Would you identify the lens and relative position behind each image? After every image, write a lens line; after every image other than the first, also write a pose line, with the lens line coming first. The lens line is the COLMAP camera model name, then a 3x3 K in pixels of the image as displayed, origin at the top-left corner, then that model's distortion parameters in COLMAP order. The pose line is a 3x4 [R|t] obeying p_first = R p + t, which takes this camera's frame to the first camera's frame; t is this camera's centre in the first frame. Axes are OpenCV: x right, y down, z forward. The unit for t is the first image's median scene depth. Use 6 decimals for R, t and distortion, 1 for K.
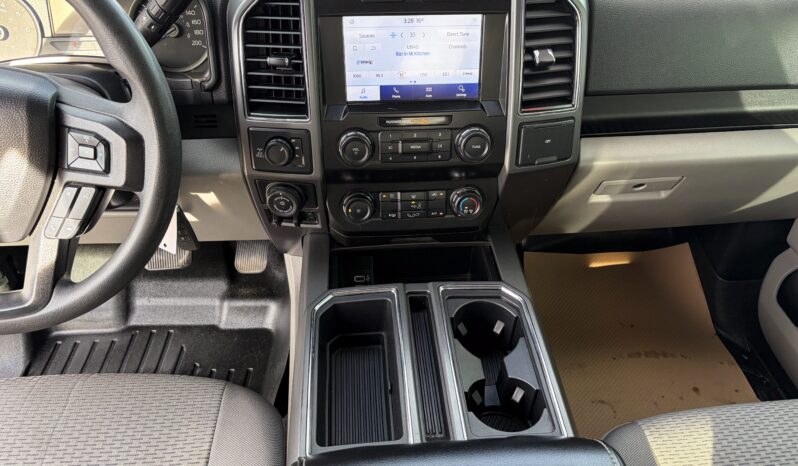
lens RADIAL K [[587.8, 0, 401.7], [0, 587.8, 232.0], [0, 0, 1]] dist [0.022100, -0.004979]
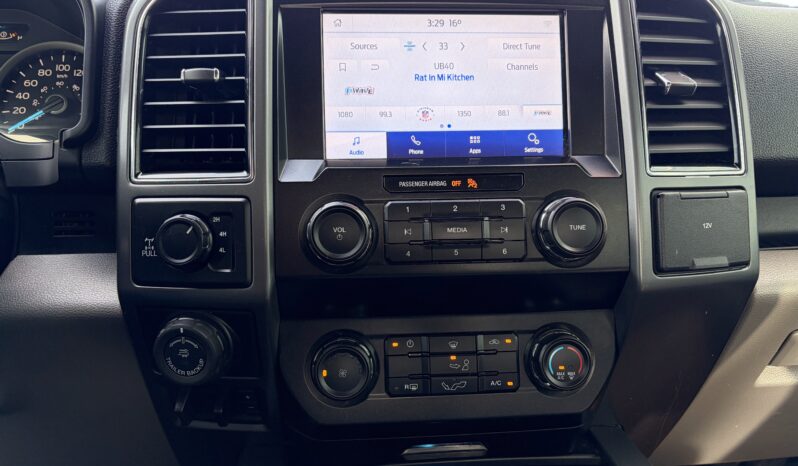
lens RADIAL K [[587.8, 0, 396.3], [0, 587.8, 230.7], [0, 0, 1]] dist [0.022100, -0.004979]
pose [[0.999860, -0.015673, -0.005830, -0.026072], [0.011616, 0.901756, -0.432088, 0.073352], [0.012029, 0.431960, 0.901812, 0.541132]]
